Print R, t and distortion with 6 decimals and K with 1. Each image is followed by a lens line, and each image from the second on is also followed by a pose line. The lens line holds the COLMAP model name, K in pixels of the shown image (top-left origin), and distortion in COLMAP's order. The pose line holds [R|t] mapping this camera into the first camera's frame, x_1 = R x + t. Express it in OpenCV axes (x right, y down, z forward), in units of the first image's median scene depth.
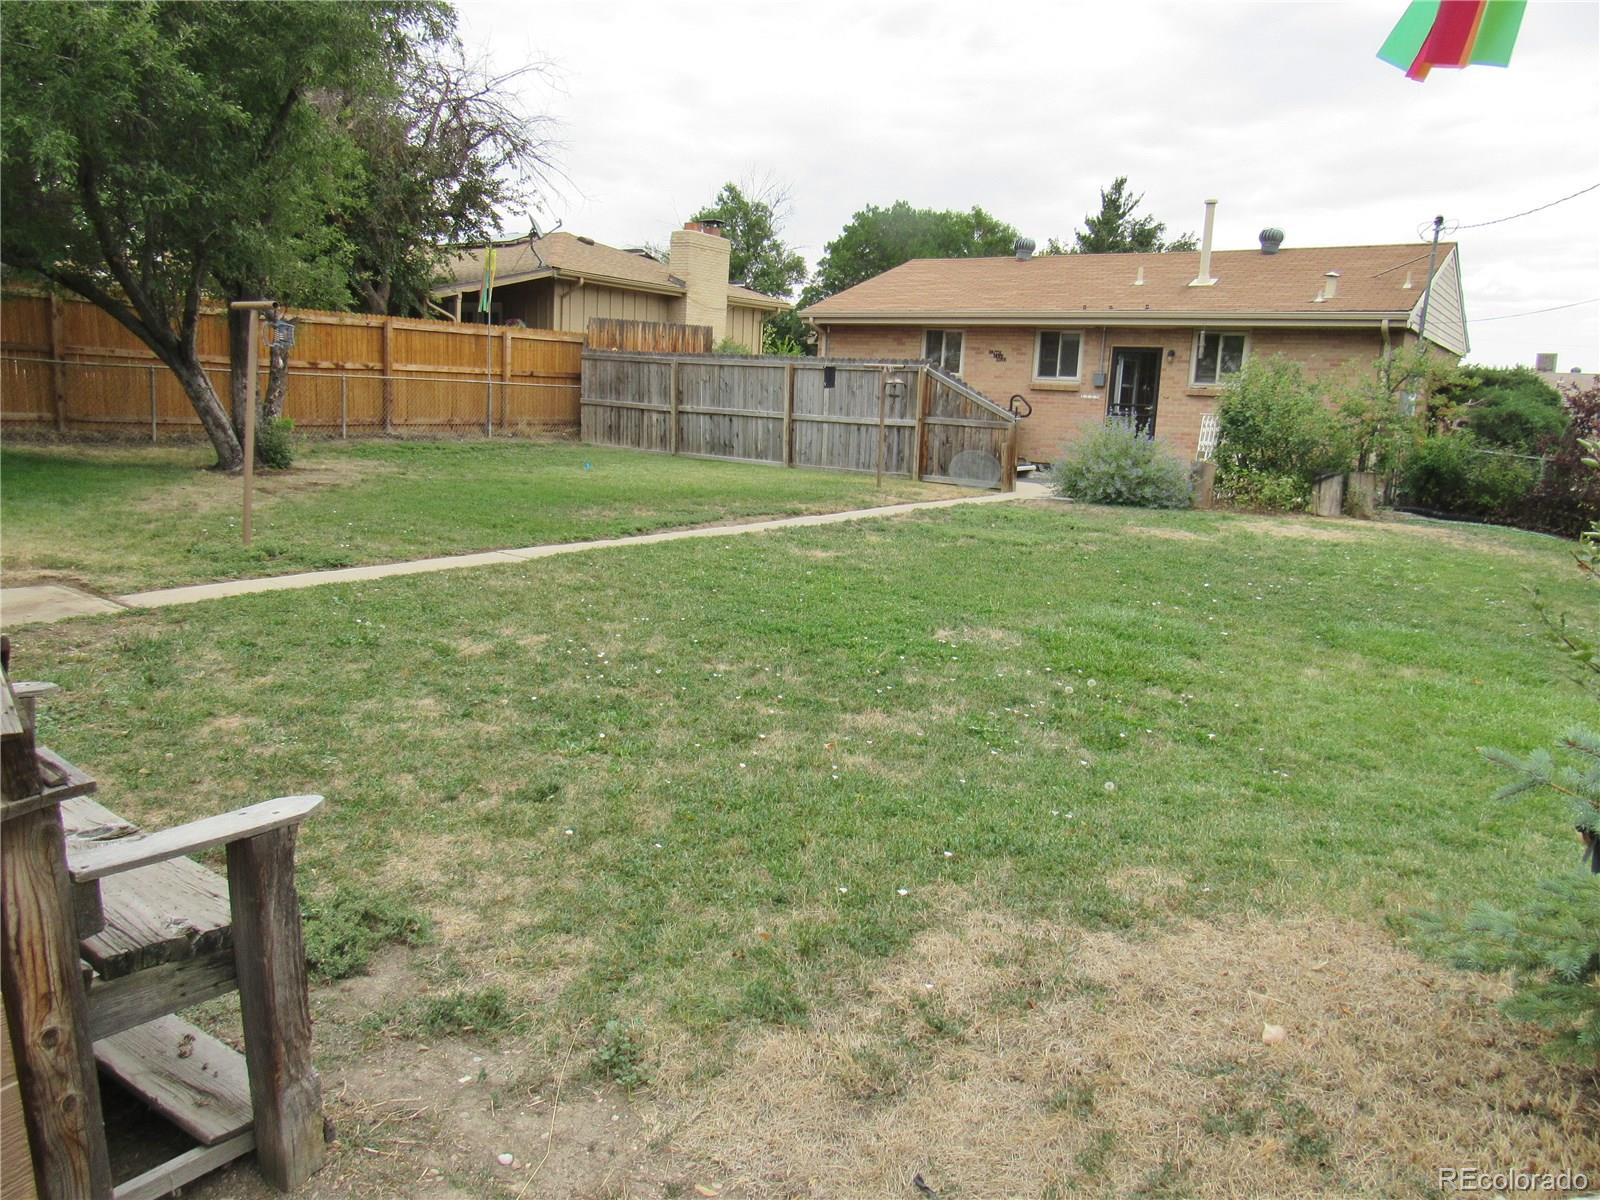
lens RADIAL K [[1144.0, 0, 812.0], [0, 1144.0, 596.9], [0, 0, 1]] dist [-0.031994, 0.008731]
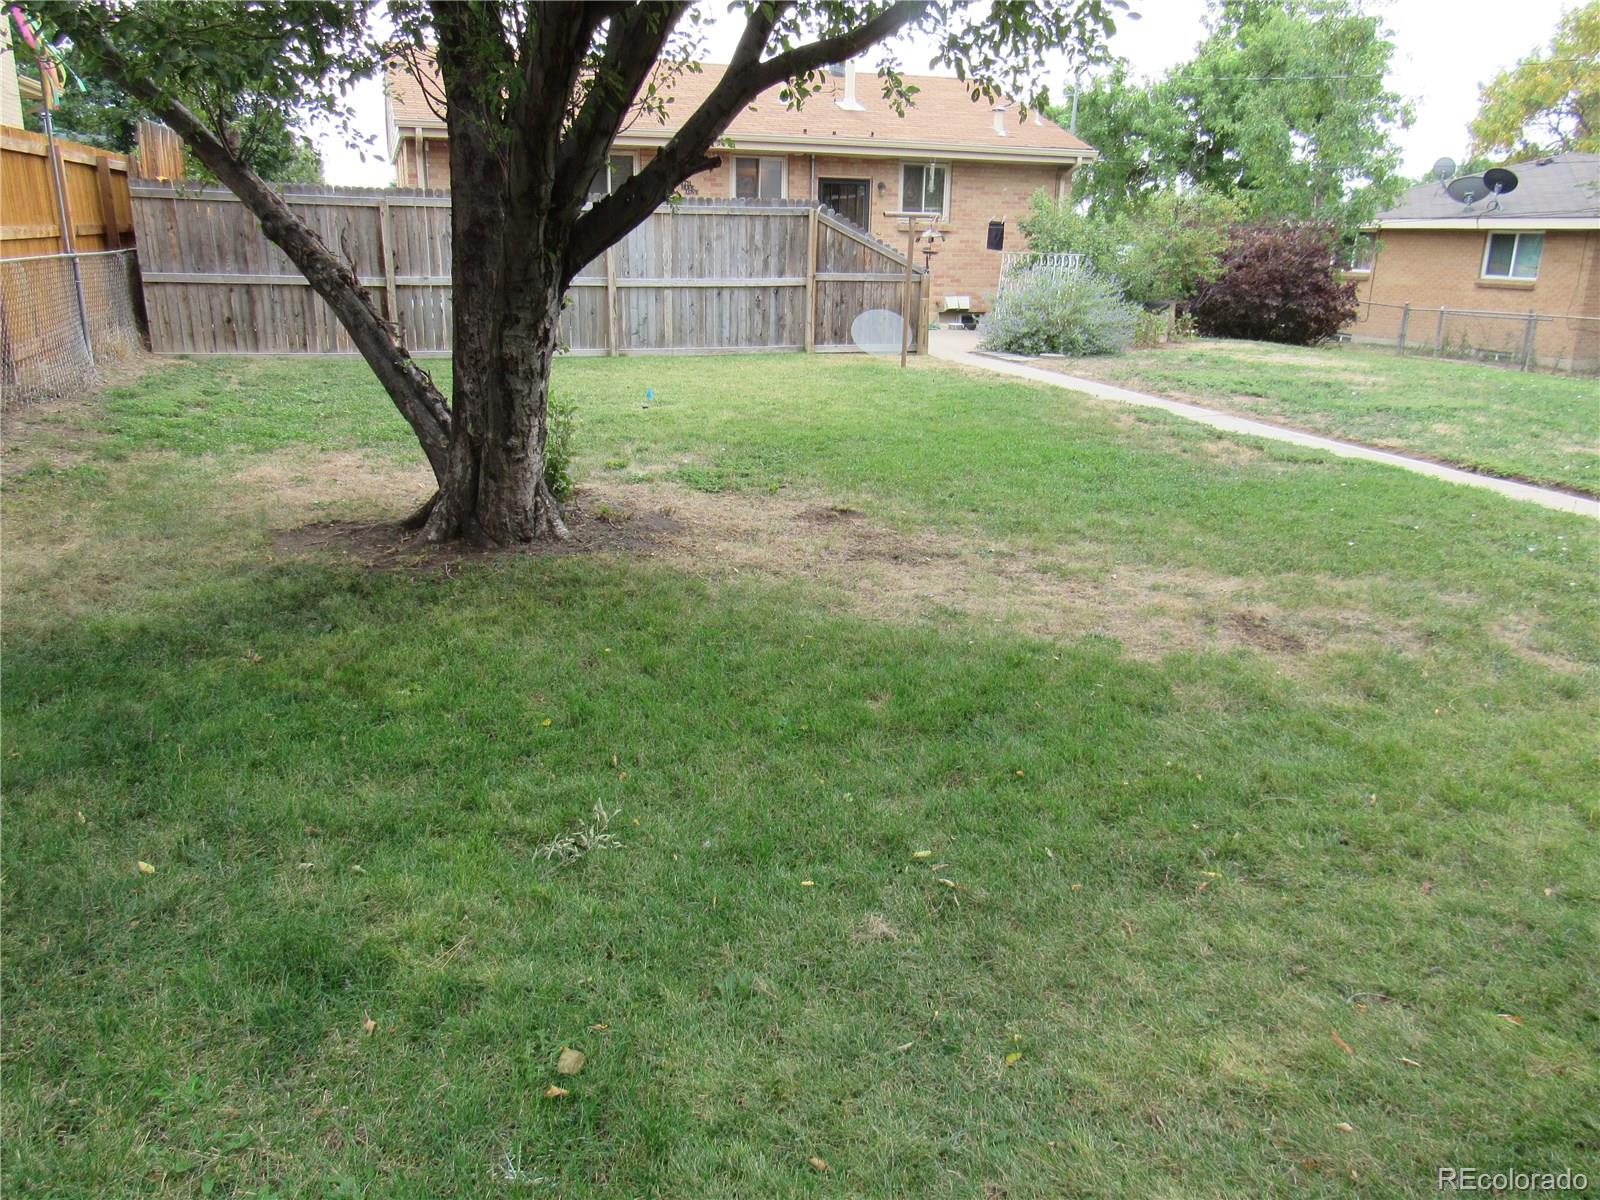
lens RADIAL K [[1144.0, 0, 812.0], [0, 1144.0, 596.9], [0, 0, 1]] dist [-0.031994, 0.008731]
pose [[0.590421, -0.278902, 0.757375, -0.556326], [0.152481, 0.960042, 0.234666, -0.121697], [-0.792561, -0.023067, 0.609356, 0.479441]]
